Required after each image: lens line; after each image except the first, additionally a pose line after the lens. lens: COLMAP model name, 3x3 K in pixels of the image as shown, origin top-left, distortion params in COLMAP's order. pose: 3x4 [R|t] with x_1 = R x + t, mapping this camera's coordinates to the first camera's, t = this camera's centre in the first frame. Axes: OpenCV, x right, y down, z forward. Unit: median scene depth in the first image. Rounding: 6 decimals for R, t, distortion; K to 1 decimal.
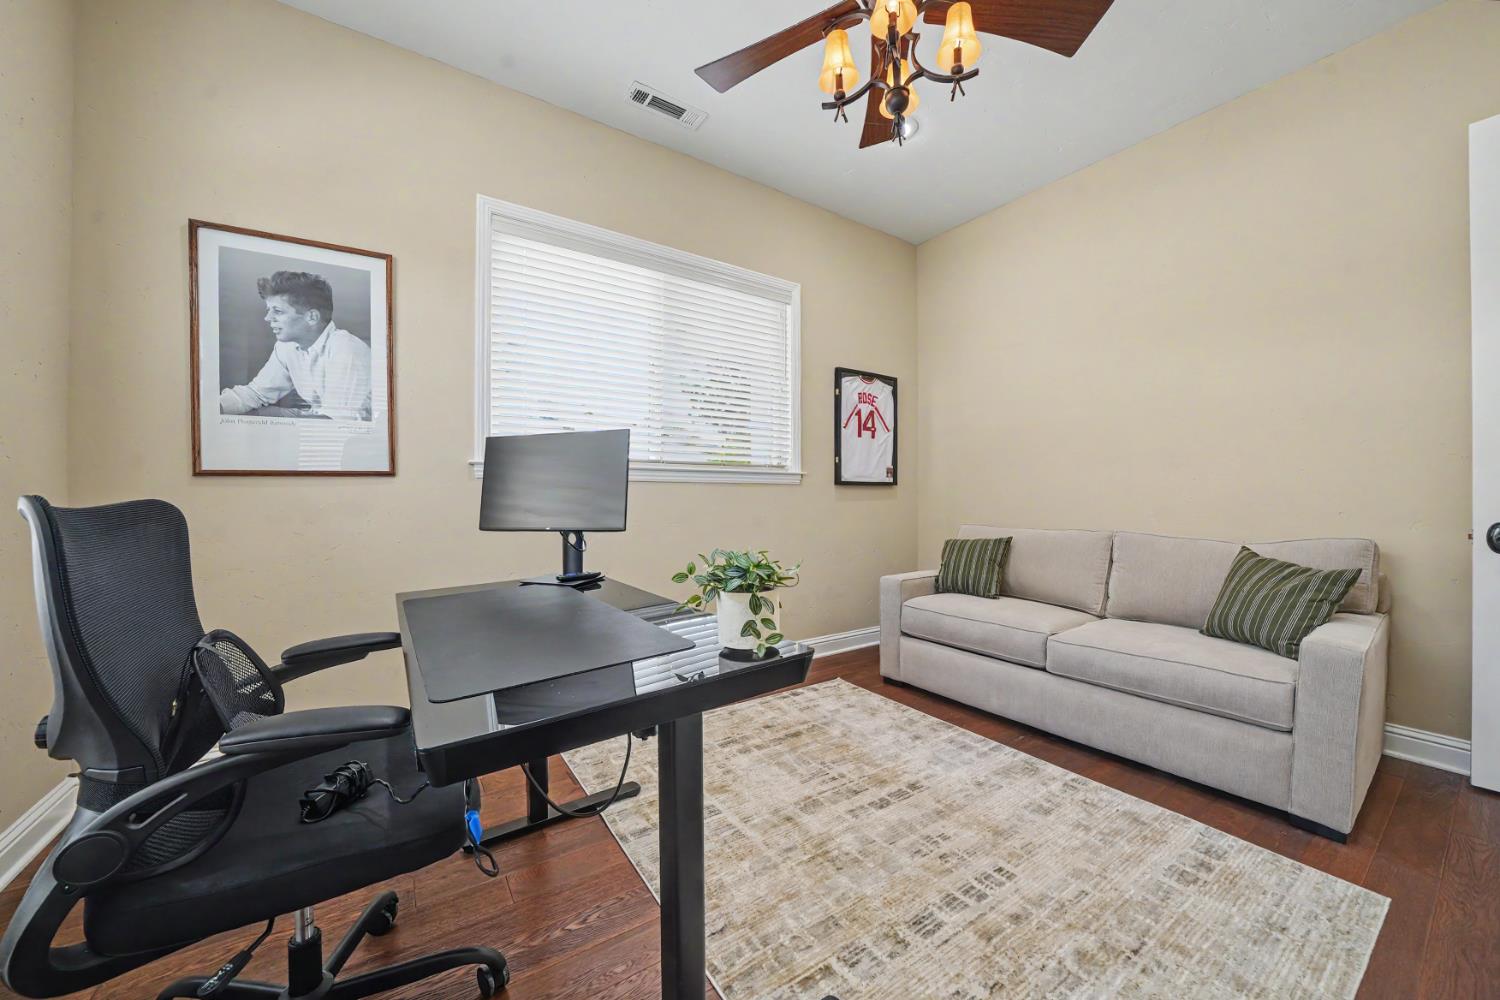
lens RADIAL K [[537.7, 0, 740.5], [0, 537.7, 498.2], [0, 0, 1]] dist [-0.027523, -0.000038]
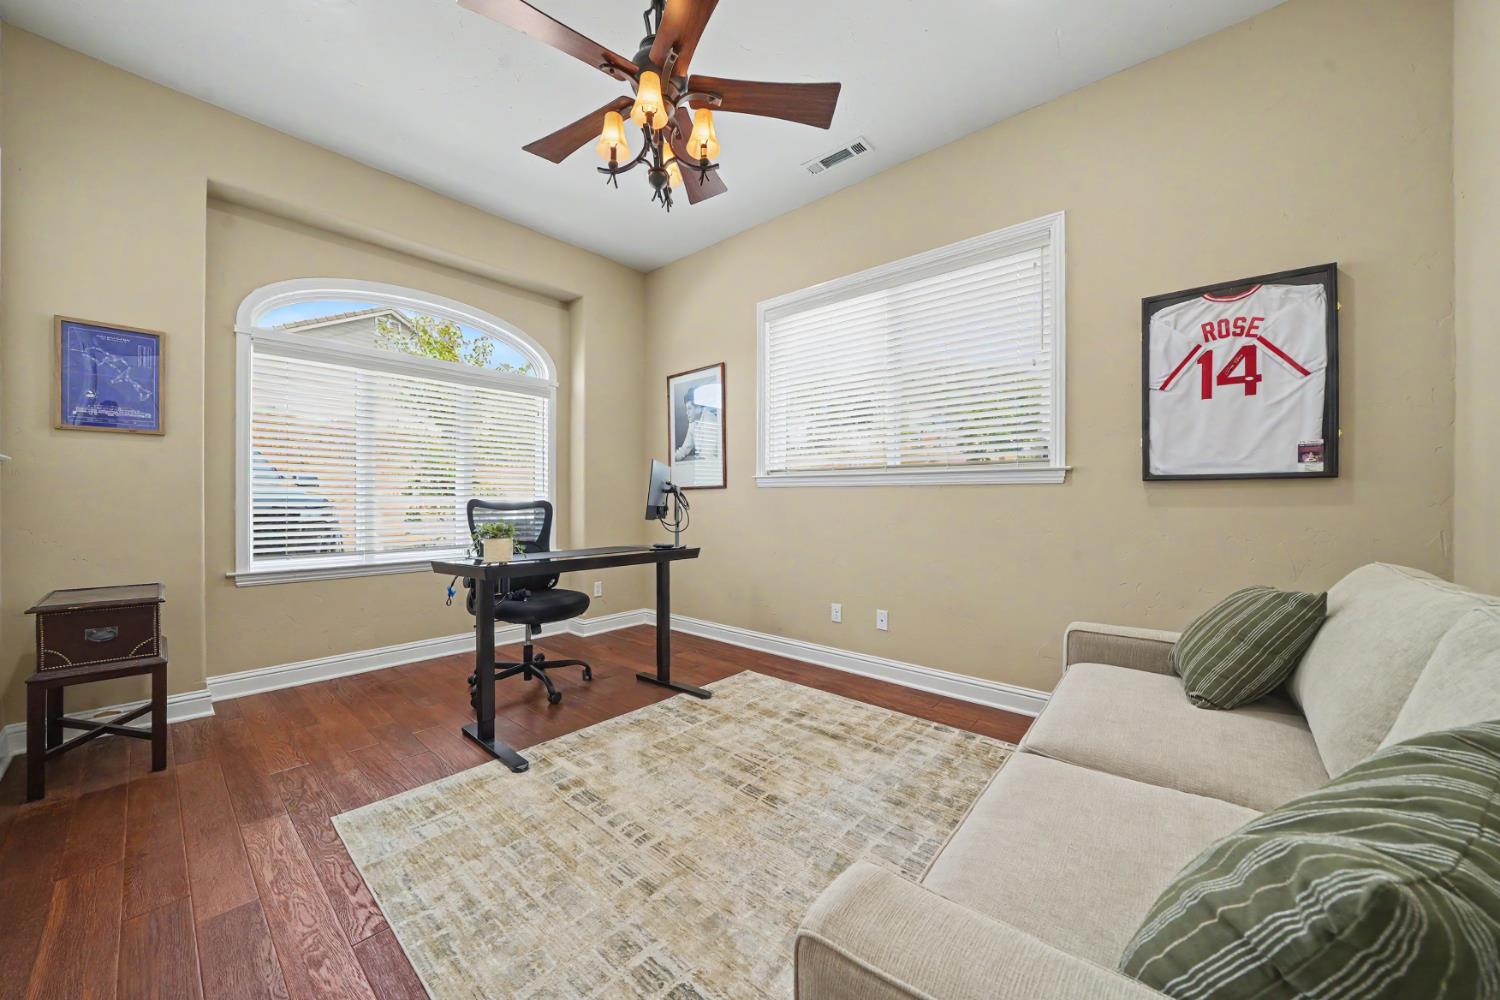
lens RADIAL K [[537.7, 0, 740.5], [0, 537.7, 498.2], [0, 0, 1]] dist [-0.027523, -0.000038]
pose [[0.259489, 0.000834, -0.965746, 0.791413], [0.001391, 0.999998, 0.001238, -0.007265], [0.965745, -0.001665, 0.259488, 0.434066]]
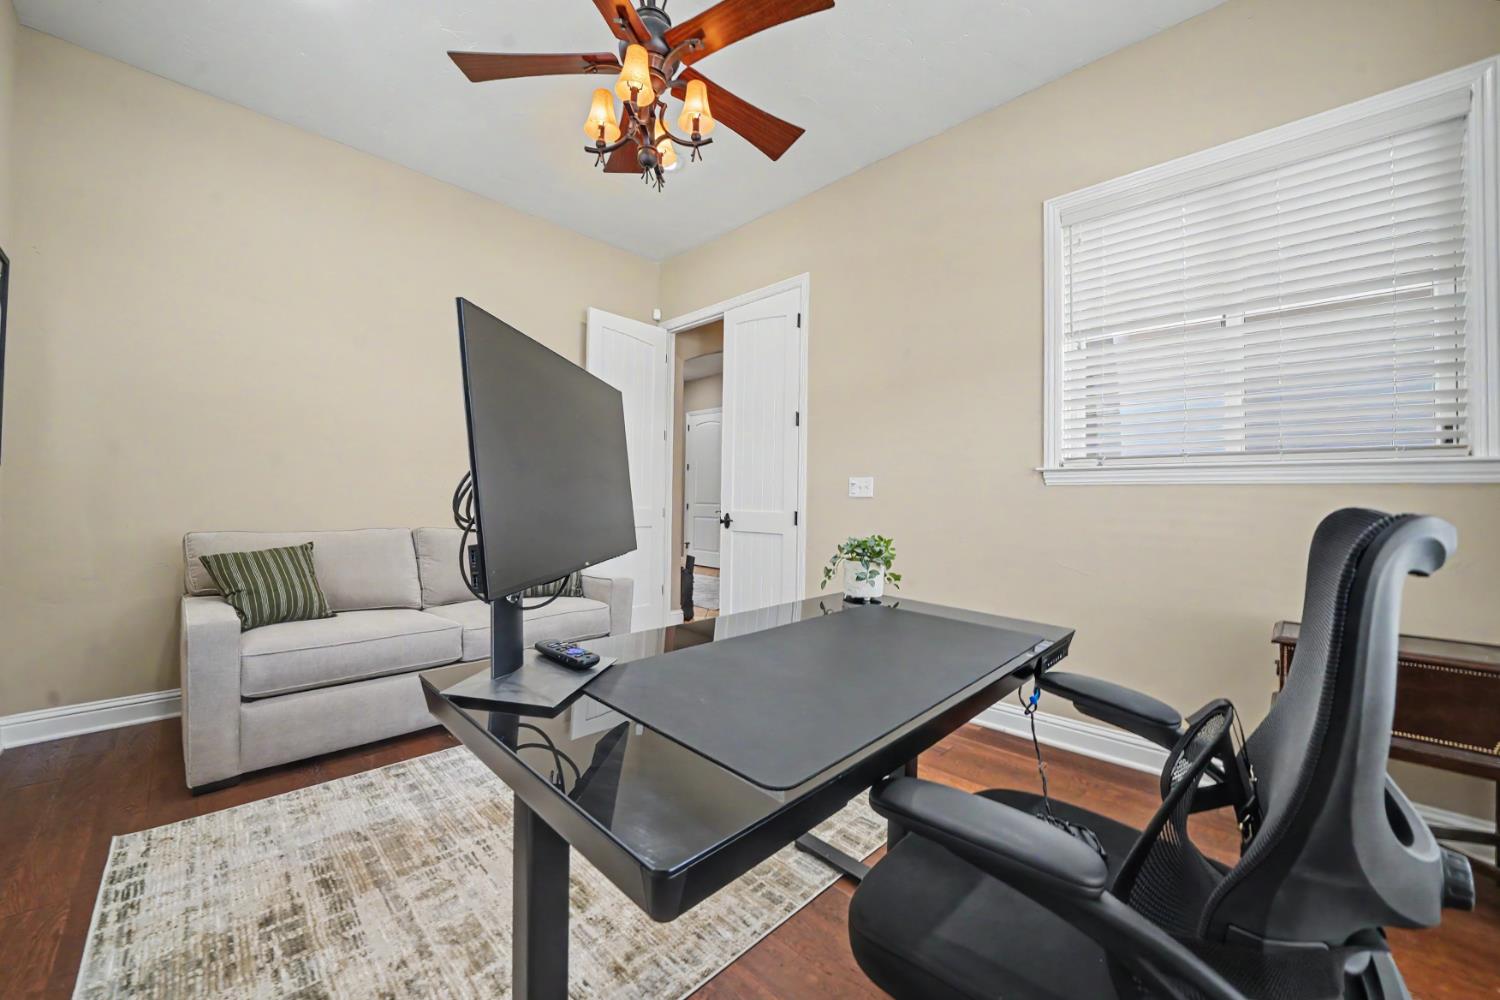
lens RADIAL K [[537.7, 0, 740.5], [0, 537.7, 498.2], [0, 0, 1]] dist [-0.027523, -0.000038]
pose [[-0.180372, 0.008478, 0.983562, -0.427397], [-0.001844, 0.999958, -0.008958, 0.009586], [-0.983597, -0.003429, -0.180349, 0.501611]]
